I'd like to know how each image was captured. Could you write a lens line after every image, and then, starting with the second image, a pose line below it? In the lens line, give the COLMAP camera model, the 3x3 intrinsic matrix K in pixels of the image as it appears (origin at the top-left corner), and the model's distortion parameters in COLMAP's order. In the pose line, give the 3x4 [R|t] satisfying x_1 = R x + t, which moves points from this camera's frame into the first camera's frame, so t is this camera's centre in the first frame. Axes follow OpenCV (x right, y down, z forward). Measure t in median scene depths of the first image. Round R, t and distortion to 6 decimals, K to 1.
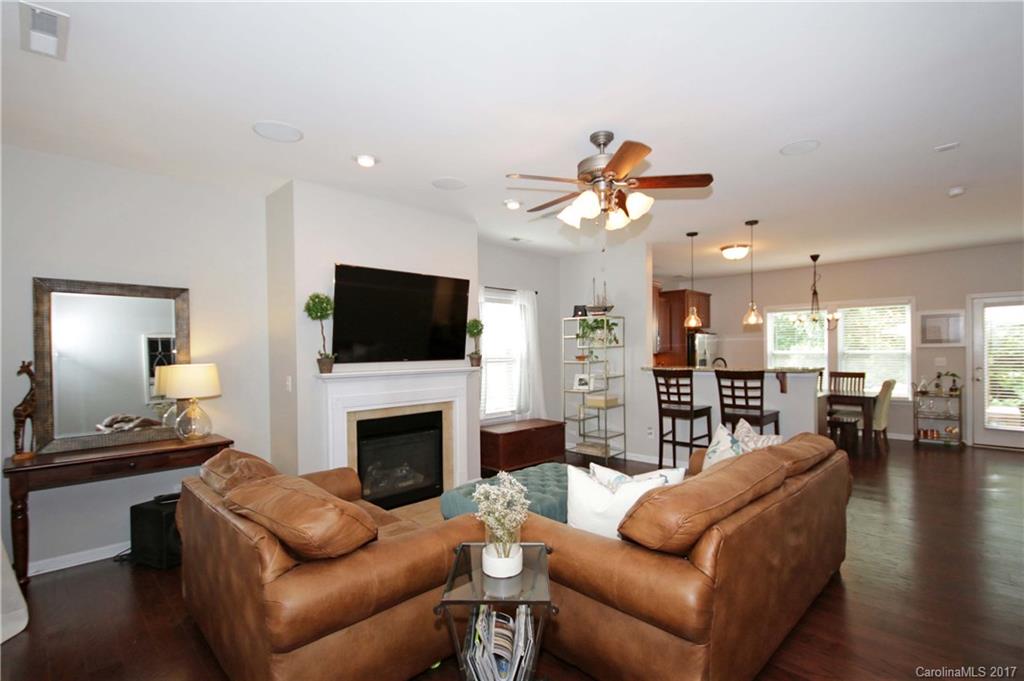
lens RADIAL K [[475.3, 0, 504.1], [0, 475.3, 346.4], [0, 0, 1]] dist [-0.011232, -0.001511]
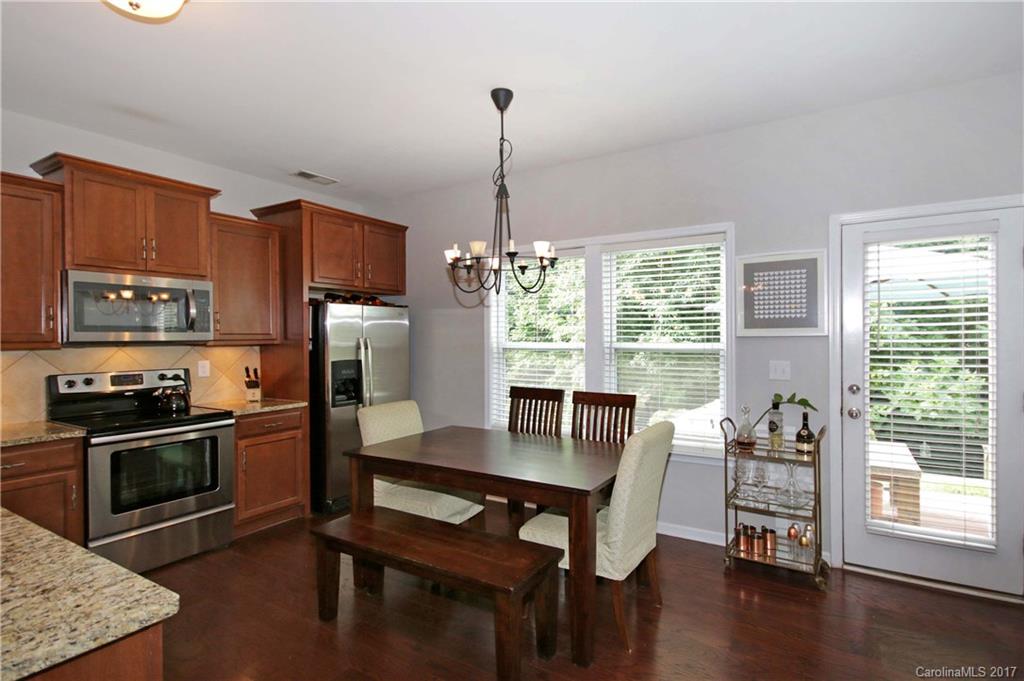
lens RADIAL K [[518.3, 0, 548.5], [0, 518.3, 334.3], [0, 0, 1]] dist [0.002527, 0.000554]
pose [[0.960414, 0.006895, 0.278492, 0.599182], [-0.006279, 0.999975, -0.003102, 0.002037], [-0.278507, 0.001231, 0.960434, 0.609577]]
